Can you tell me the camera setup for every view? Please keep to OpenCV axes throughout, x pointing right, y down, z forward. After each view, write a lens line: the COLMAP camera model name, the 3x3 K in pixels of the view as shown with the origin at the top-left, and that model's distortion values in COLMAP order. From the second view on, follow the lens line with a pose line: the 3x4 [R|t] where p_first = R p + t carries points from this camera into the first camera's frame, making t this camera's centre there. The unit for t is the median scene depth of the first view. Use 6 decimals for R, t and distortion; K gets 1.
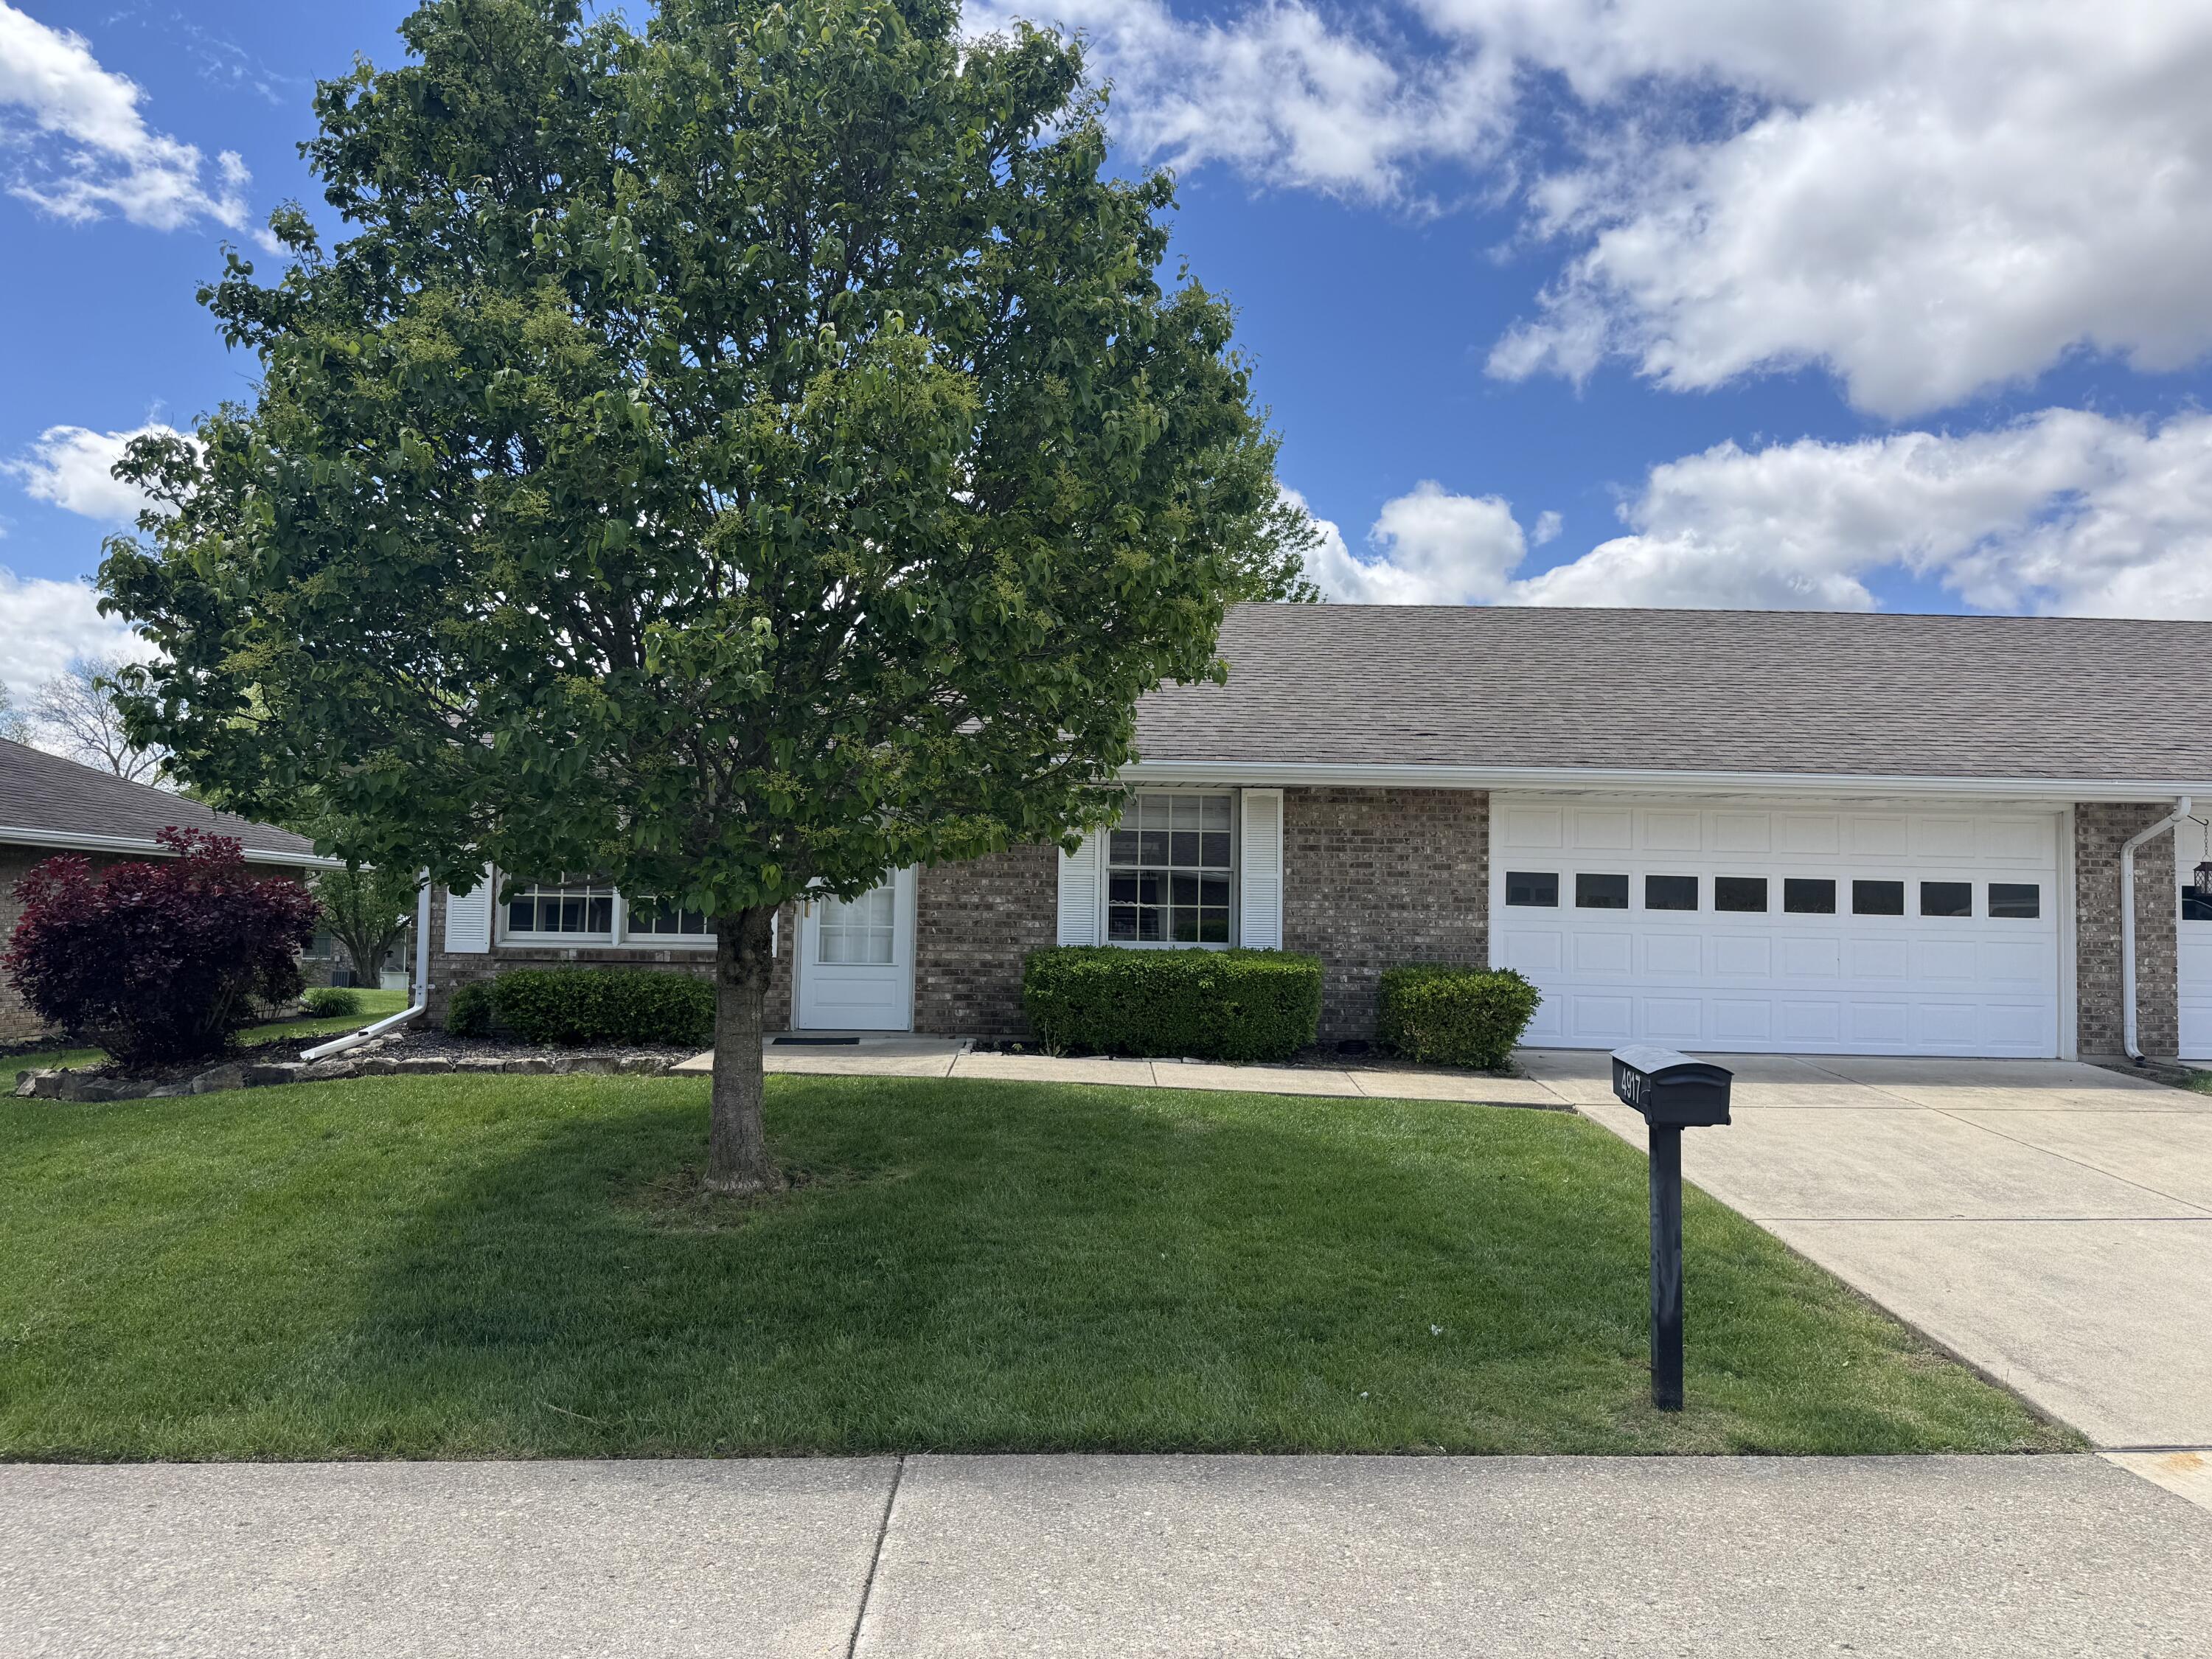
lens RADIAL K [[1561.6, 0, 1106.0], [0, 1561.6, 829.5], [0, 0, 1]] dist [0.140503, -0.214428]
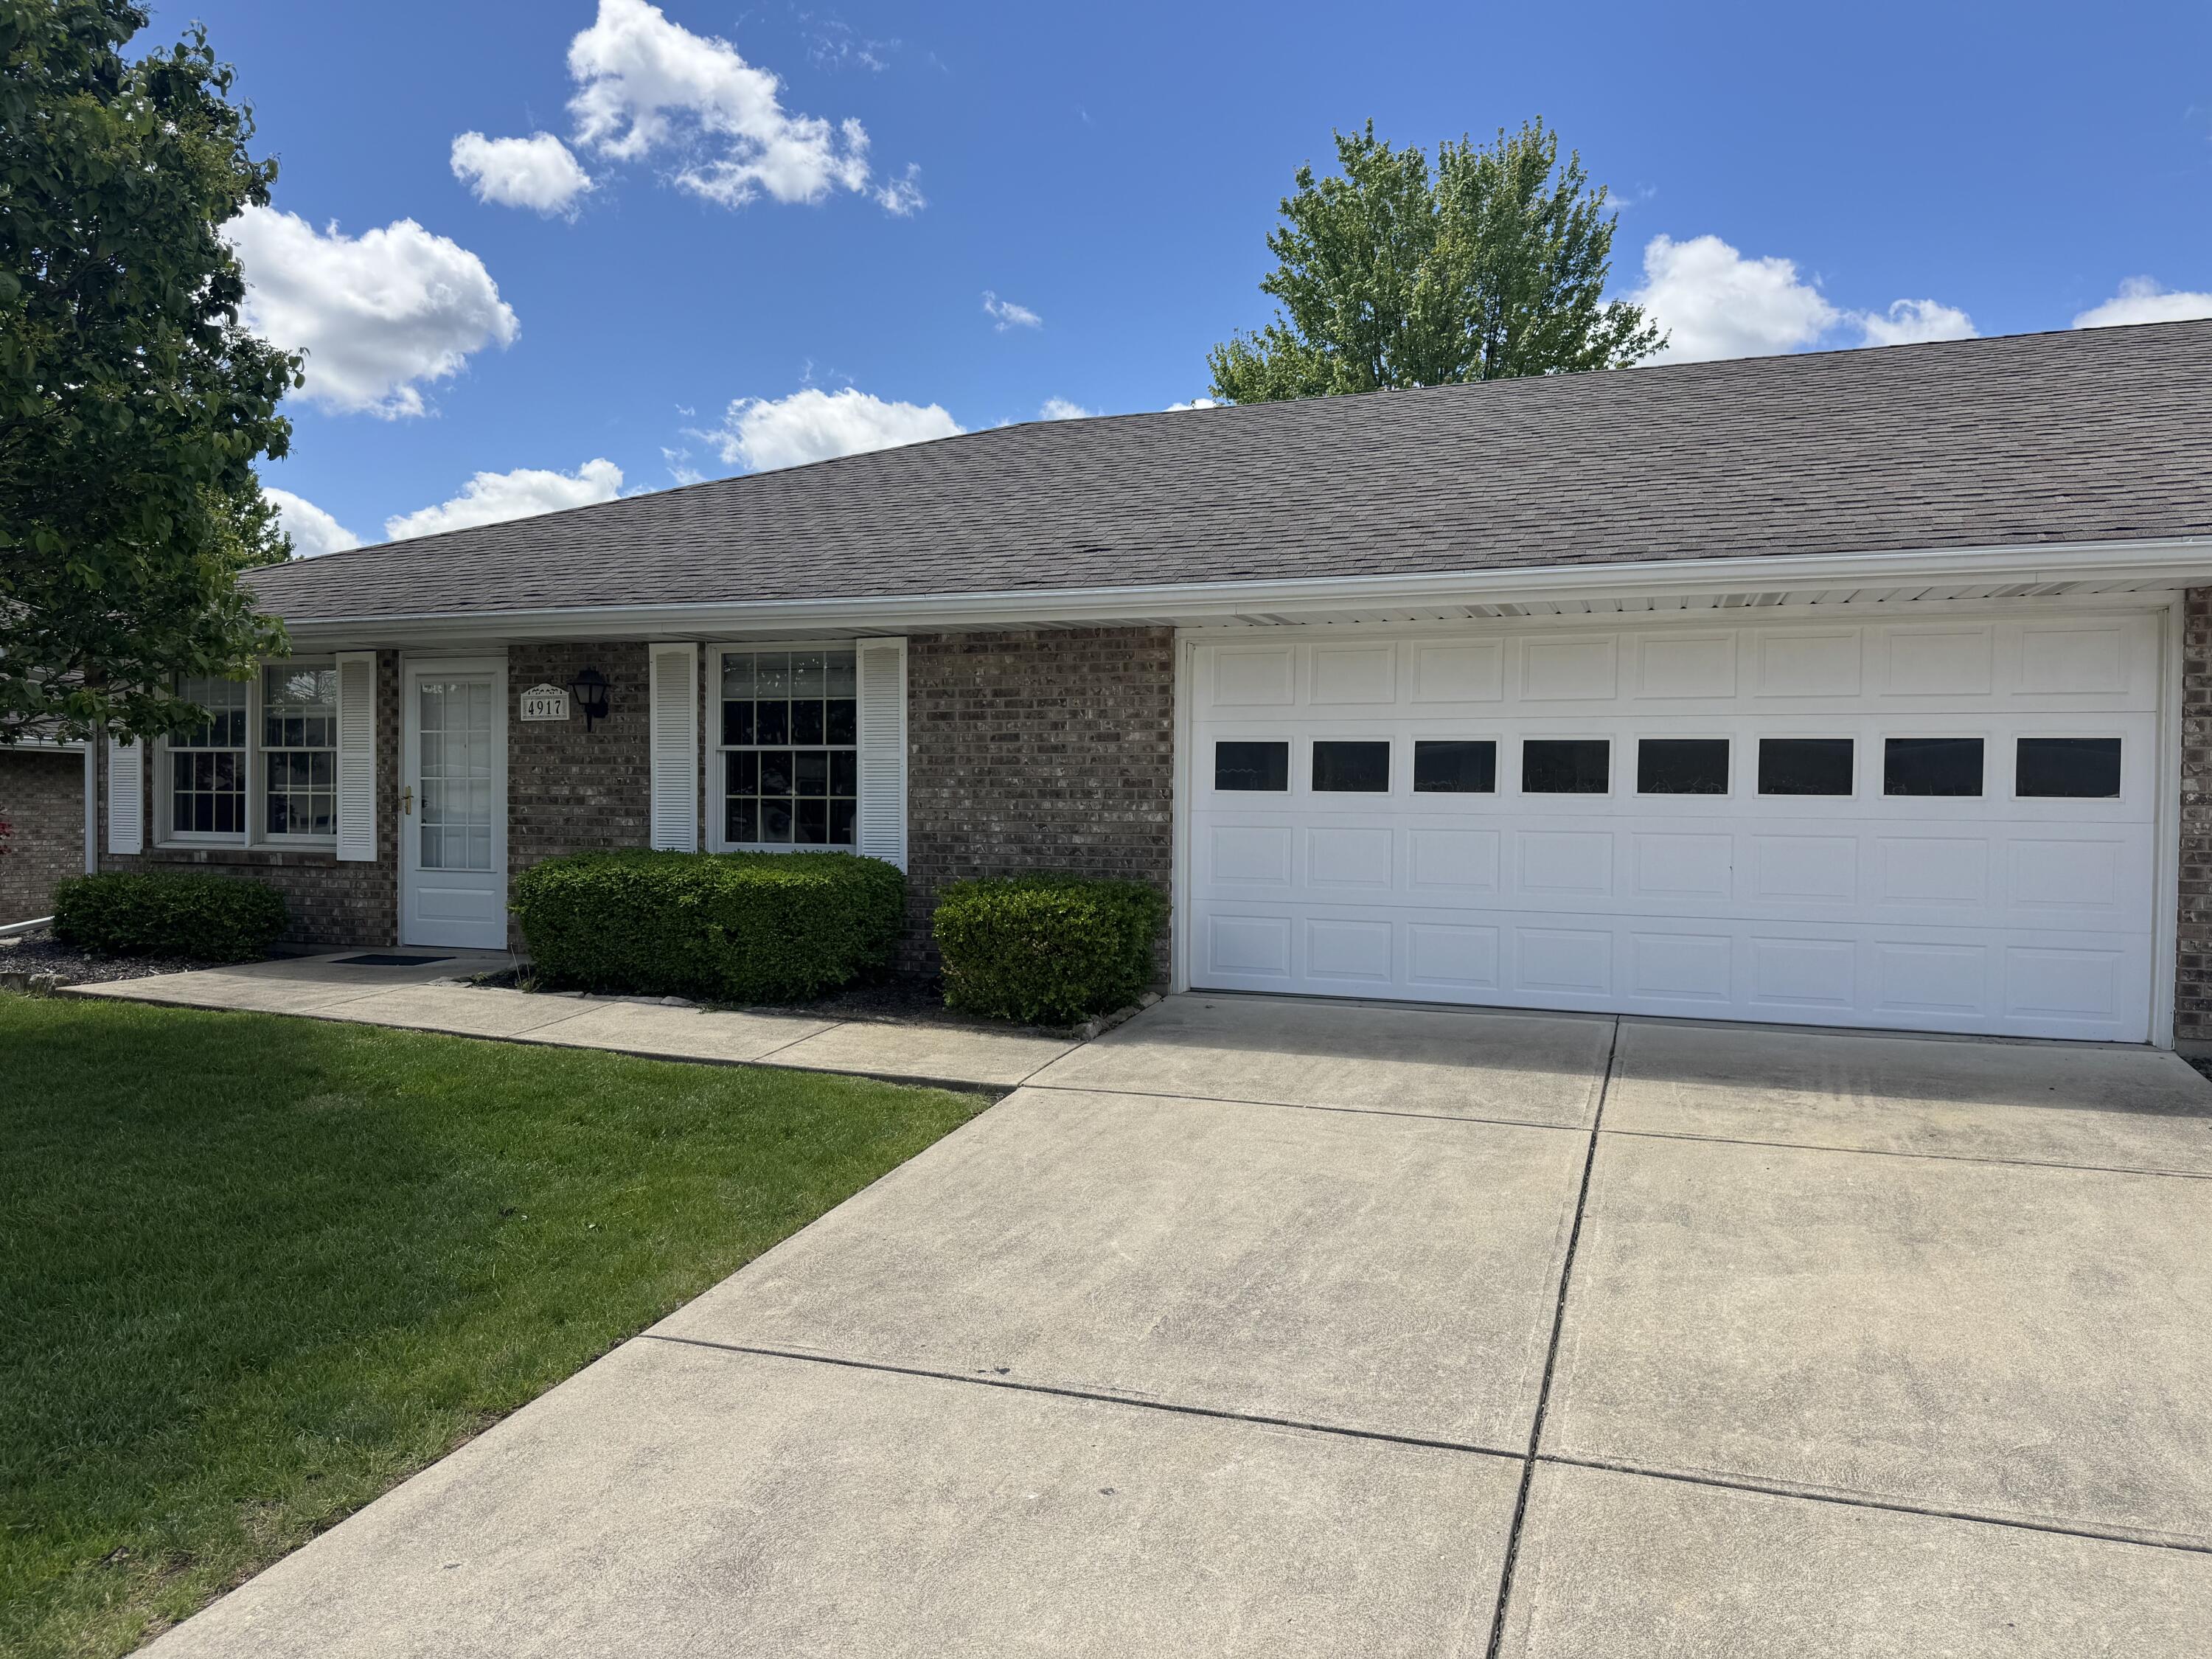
lens RADIAL K [[1561.6, 0, 1106.0], [0, 1561.6, 829.5], [0, 0, 1]] dist [0.140503, -0.214428]
pose [[0.921145, -0.003658, -0.389201, 0.488061], [0.029049, 0.997813, 0.059375, 0.023527], [0.388133, -0.065999, 0.919237, 0.349186]]
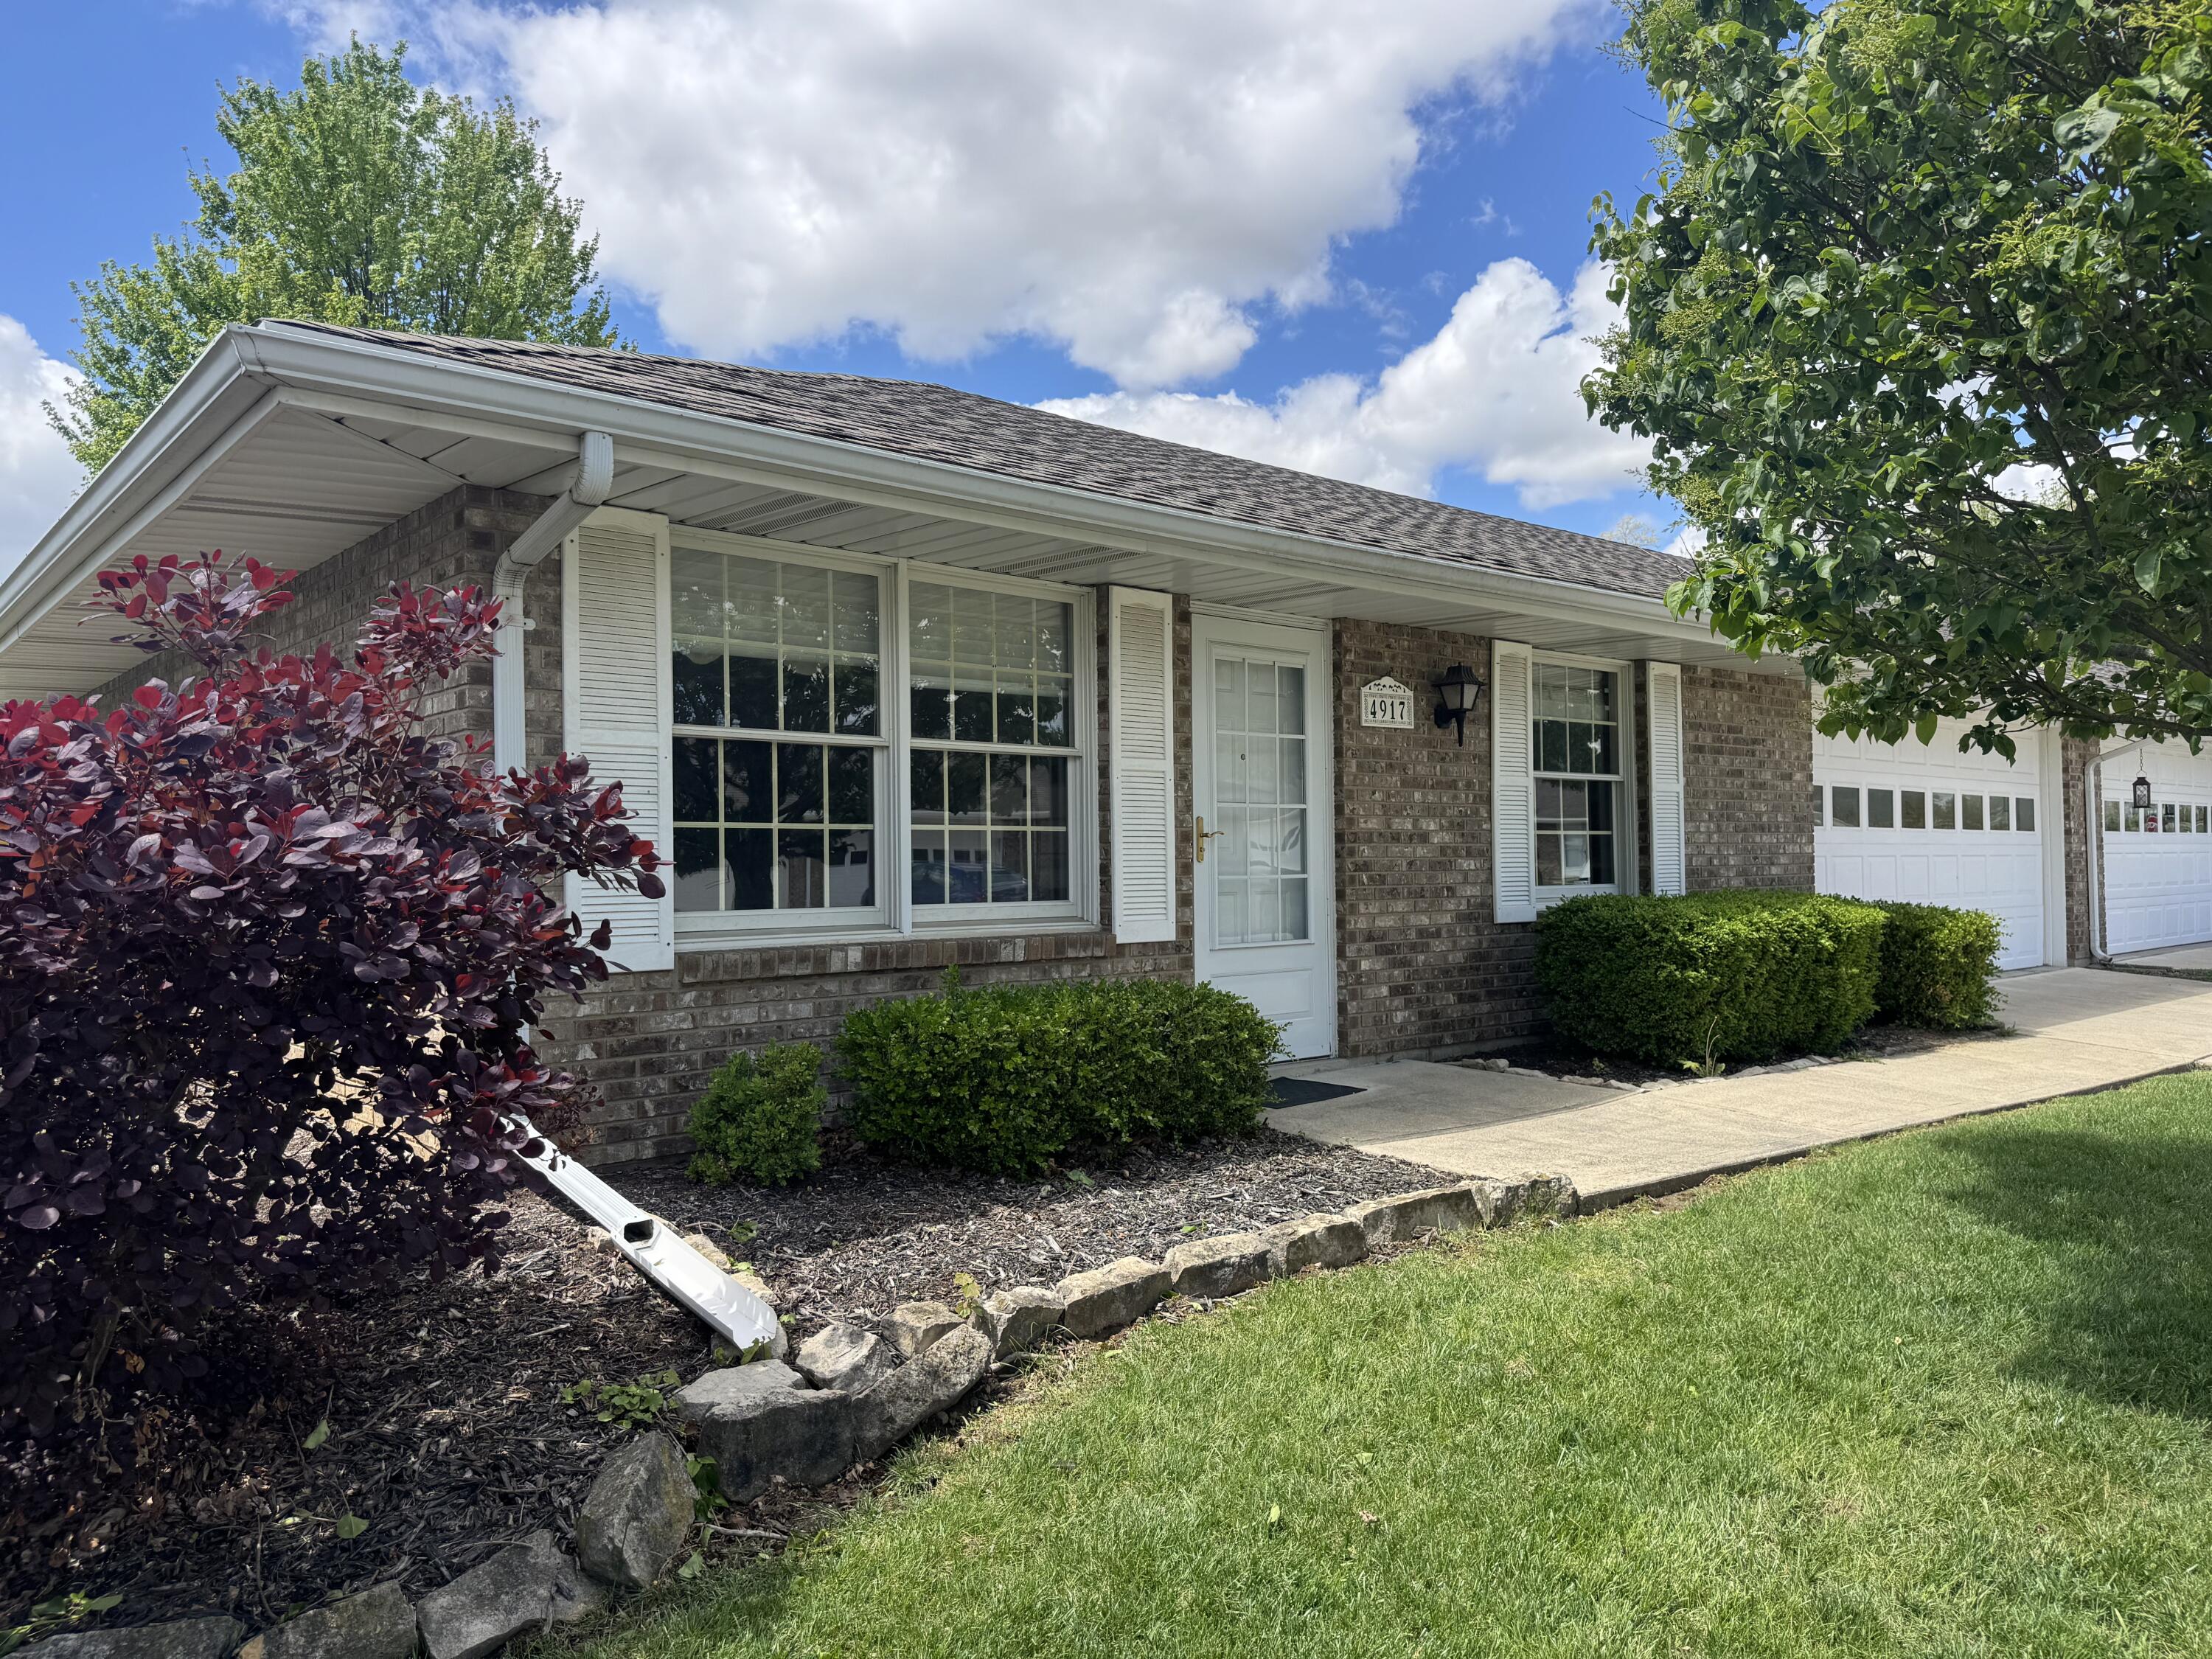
lens RADIAL K [[1628.6, 0, 1136.8], [0, 1628.6, 794.0], [0, 0, 1]] dist [0.232885, 0.000153]
pose [[0.757850, 0.000810, 0.652428, -0.564341], [-0.018935, 0.999605, 0.020754, 0.021477], [-0.652154, -0.028083, 0.757566, 0.586941]]
